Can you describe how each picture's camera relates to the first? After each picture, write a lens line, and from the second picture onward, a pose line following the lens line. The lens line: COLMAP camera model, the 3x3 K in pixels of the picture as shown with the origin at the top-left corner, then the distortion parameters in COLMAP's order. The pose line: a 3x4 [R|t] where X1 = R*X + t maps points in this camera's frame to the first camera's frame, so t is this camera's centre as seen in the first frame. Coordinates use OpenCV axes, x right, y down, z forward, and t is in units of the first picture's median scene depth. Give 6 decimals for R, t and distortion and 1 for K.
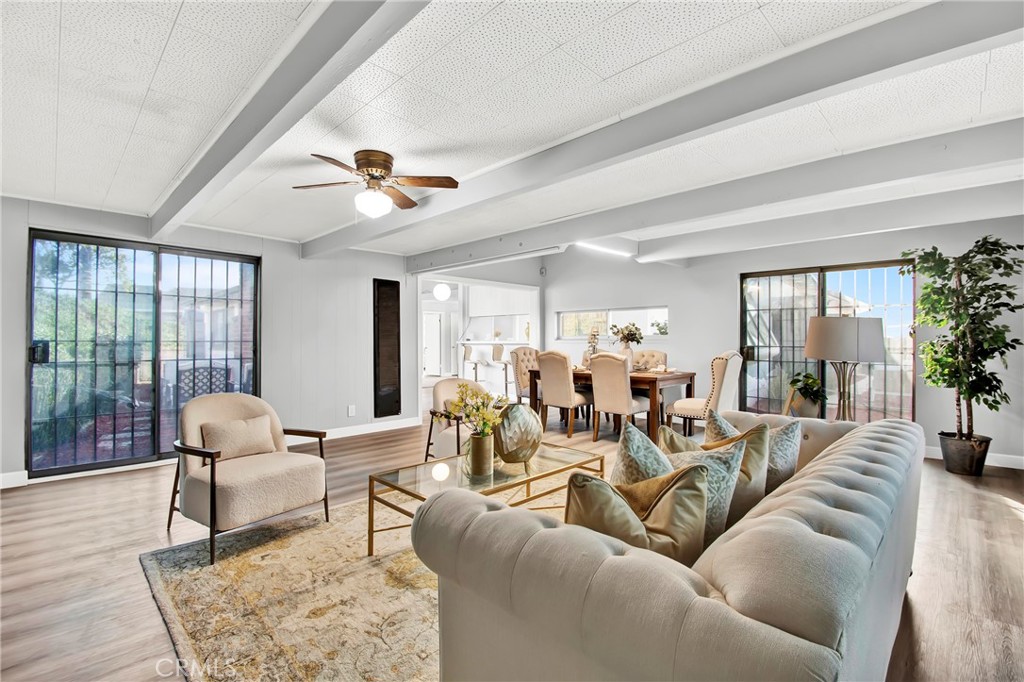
lens RADIAL K [[460.5, 0, 511.2], [0, 460.5, 342.1], [0, 0, 1]] dist [-0.009926, -0.006513]
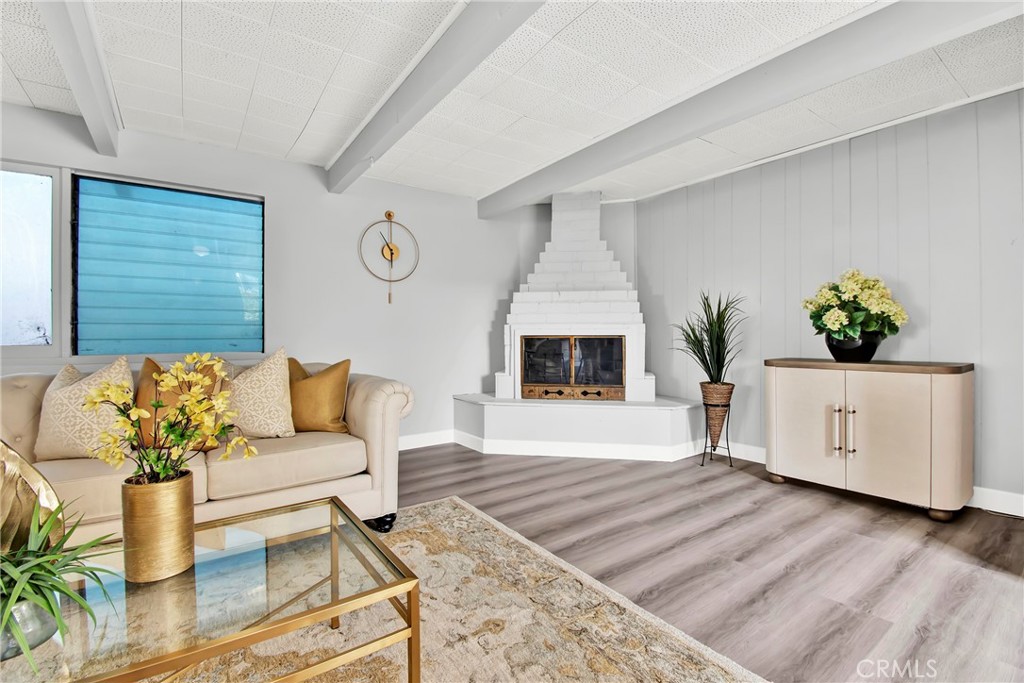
lens RADIAL K [[460.5, 0, 512.5], [0, 460.5, 340.0], [0, 0, 1]] dist [-0.009926, -0.006513]
pose [[-0.986223, -0.001243, 0.165415, -0.289805], [0.000463, 0.999947, 0.010271, 0.048950], [-0.165419, 0.010206, -0.986171, 0.871784]]
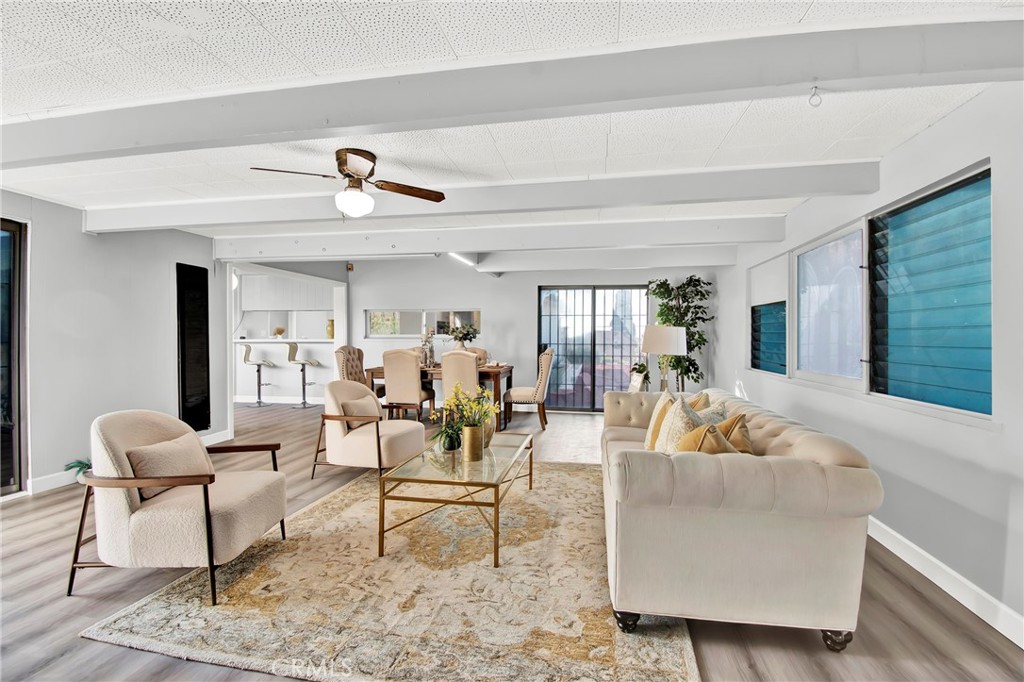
lens RADIAL K [[460.5, 0, 517.4], [0, 460.5, 338.9], [0, 0, 1]] dist [-0.009926, -0.006513]
pose [[0.824642, -0.000374, 0.565656, -0.399929], [0.000407, 1.000000, 0.000068, -0.007967], [-0.565656, 0.000174, 0.824642, -0.001186]]
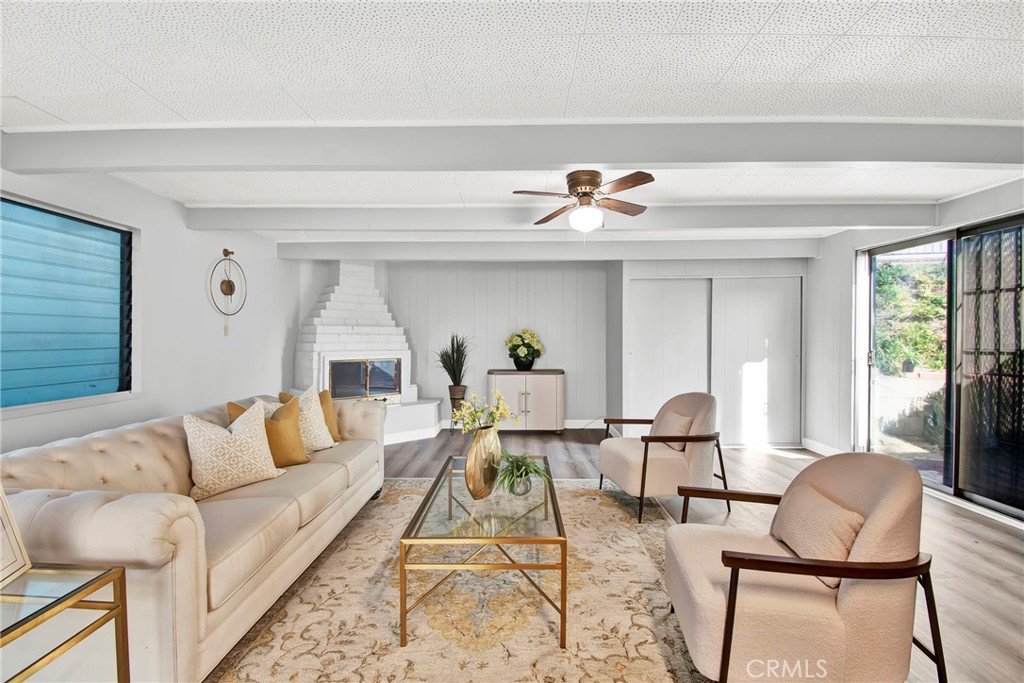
lens RADIAL K [[460.5, 0, 521.5], [0, 460.5, 341.6], [0, 0, 1]] dist [-0.009926, -0.006513]
pose [[-0.711441, 0.001169, -0.702745, 0.389147], [-0.005782, 0.999955, 0.007517, -0.018156], [0.702722, 0.009411, -0.711402, 1.162859]]
